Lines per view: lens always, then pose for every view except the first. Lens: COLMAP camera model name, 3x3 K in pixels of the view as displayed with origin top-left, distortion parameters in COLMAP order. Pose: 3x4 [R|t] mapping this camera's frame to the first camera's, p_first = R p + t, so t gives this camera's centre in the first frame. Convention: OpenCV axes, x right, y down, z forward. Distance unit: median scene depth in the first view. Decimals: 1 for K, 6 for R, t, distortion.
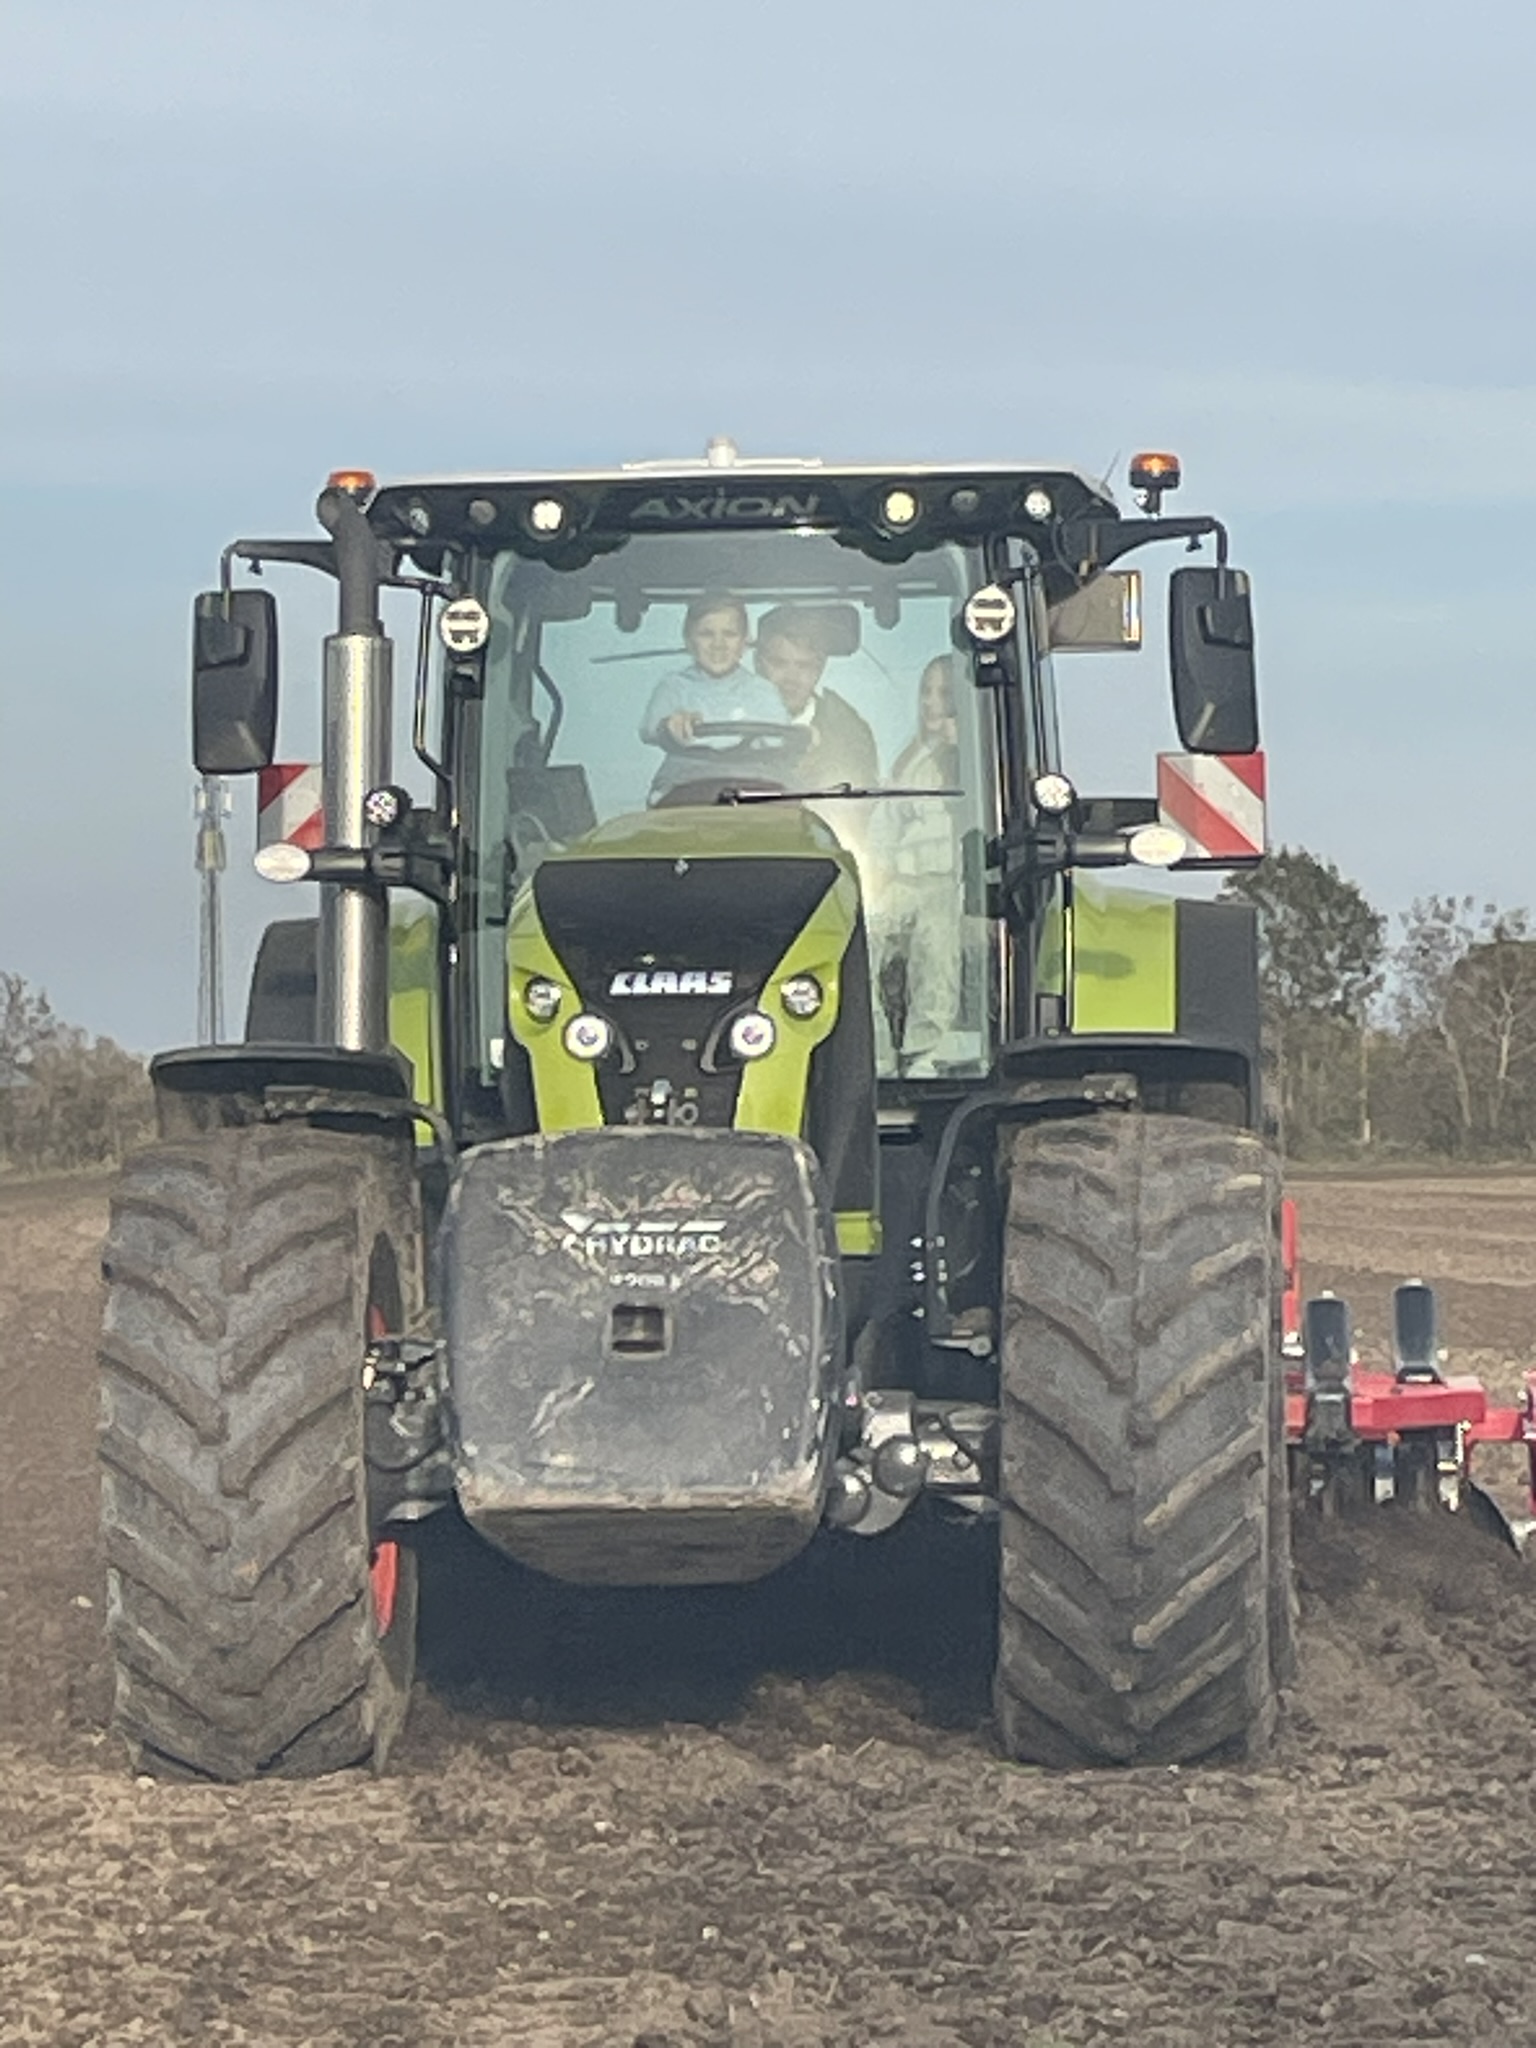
lens RADIAL K [[7621.0, 0, 777.7], [0, 7621.0, 1017.8], [0, 0, 1]] dist [0.134455, 0.000000]
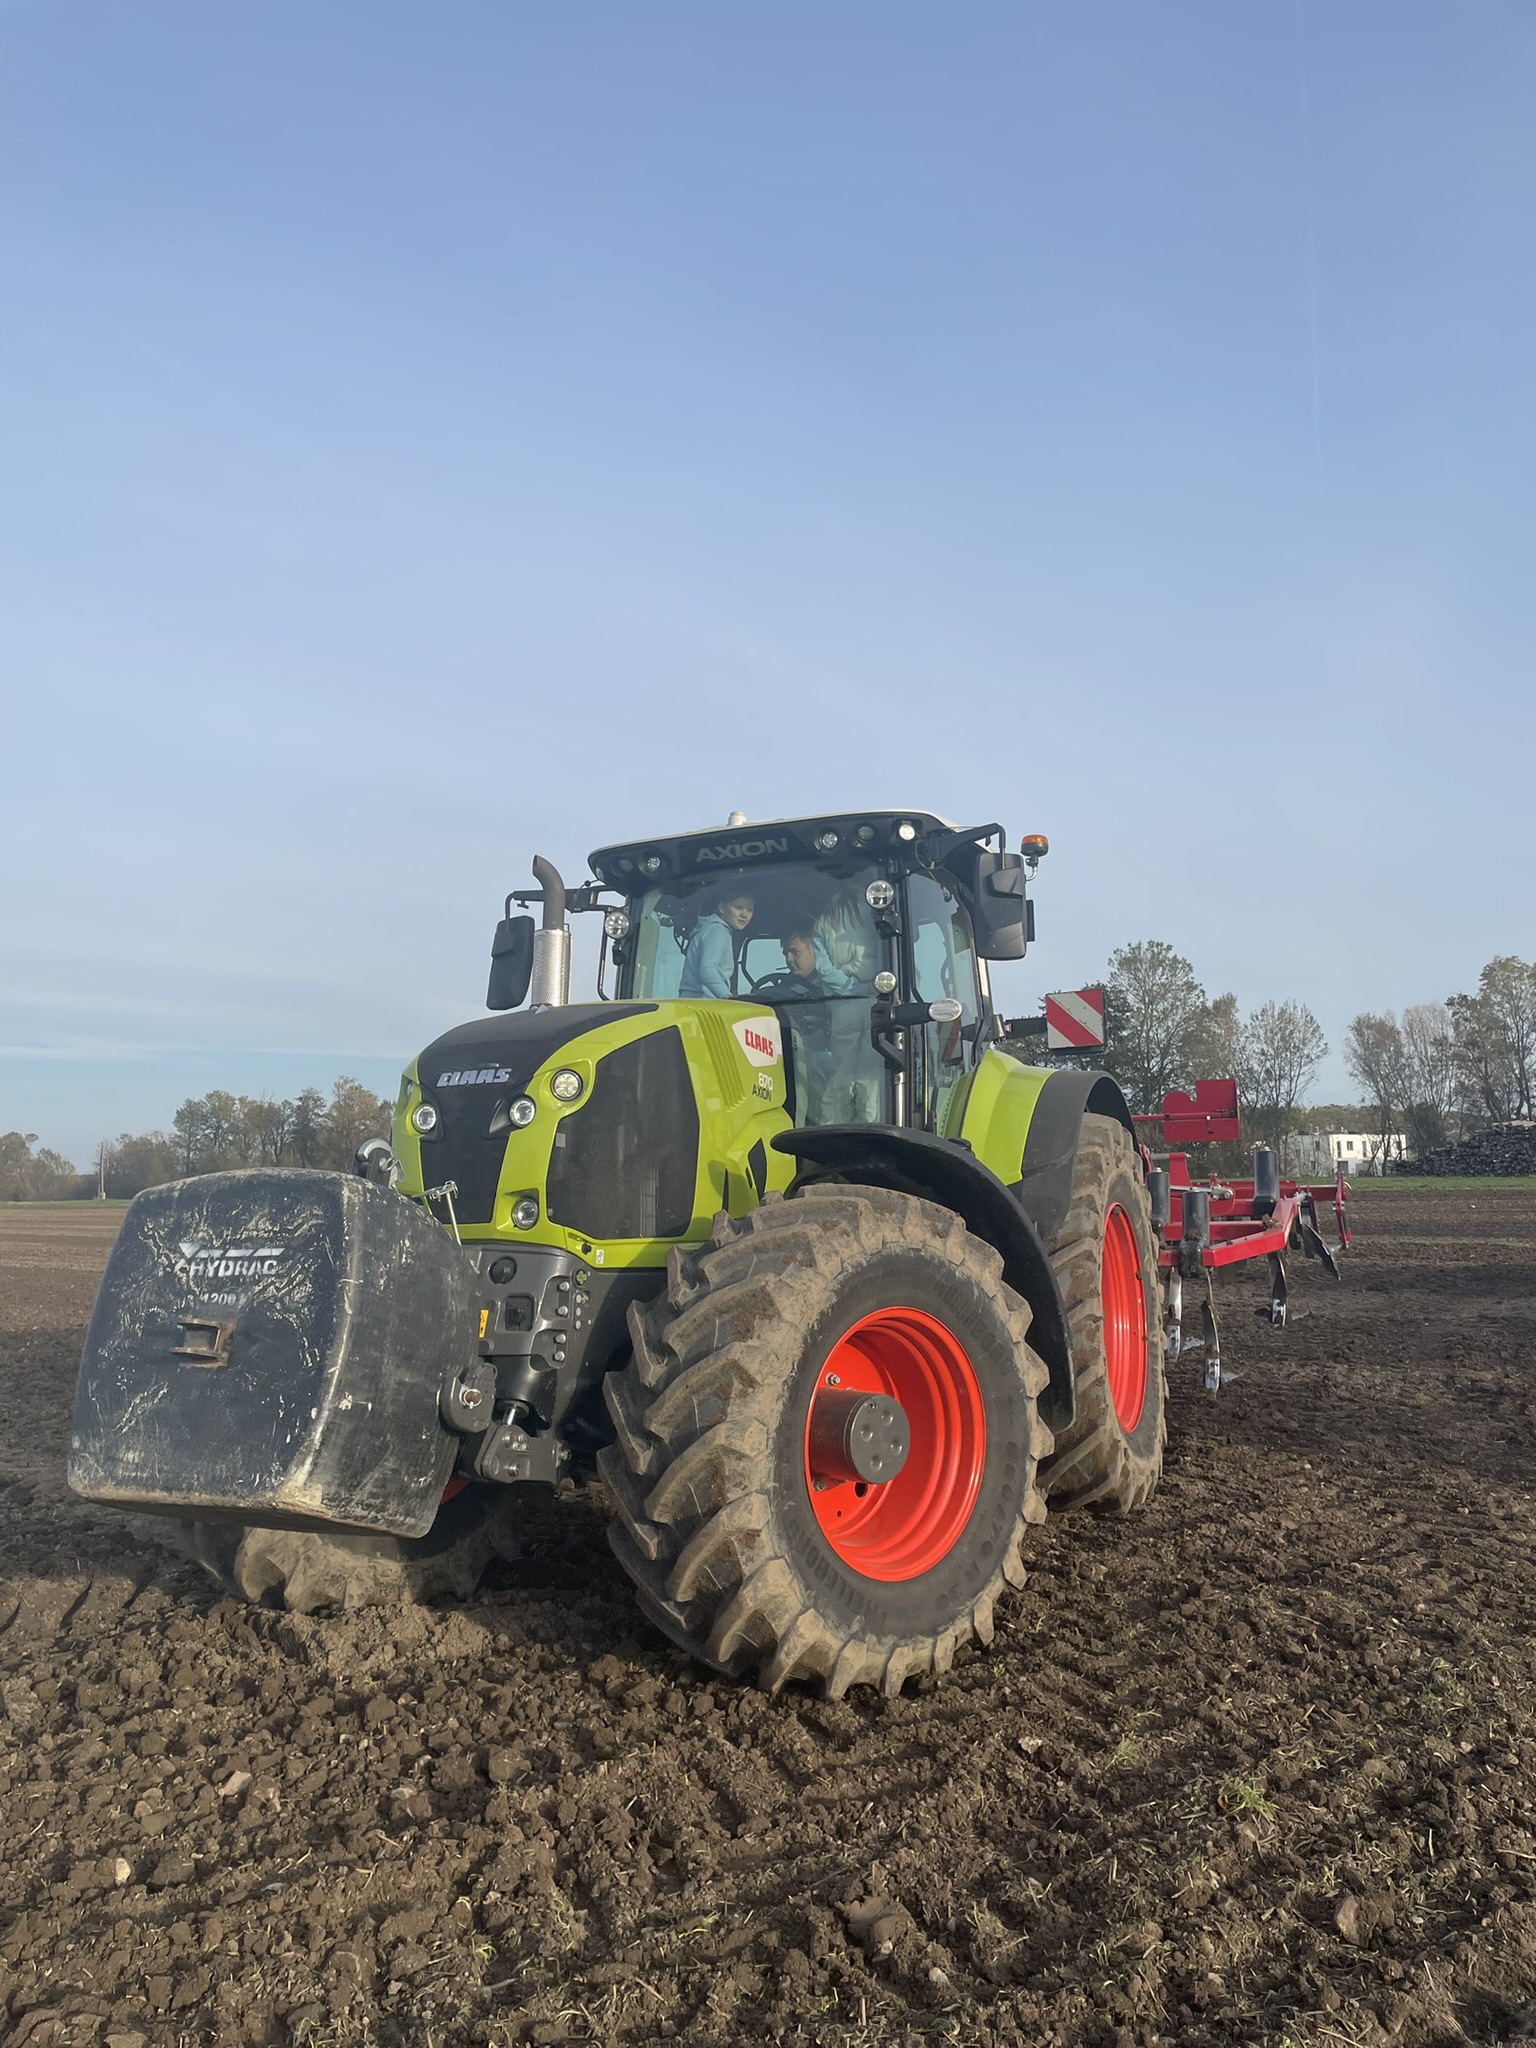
lens RADIAL K [[1505.7, 0, 774.5], [0, 1505.7, 1034.0], [0, 0, 1]] dist [0.057432, -0.082759]
pose [[0.941804, -0.051690, -0.332165, 0.121751], [0.015624, 0.993770, -0.110348, 0.017781], [0.335800, 0.098737, 0.936744, 0.682530]]
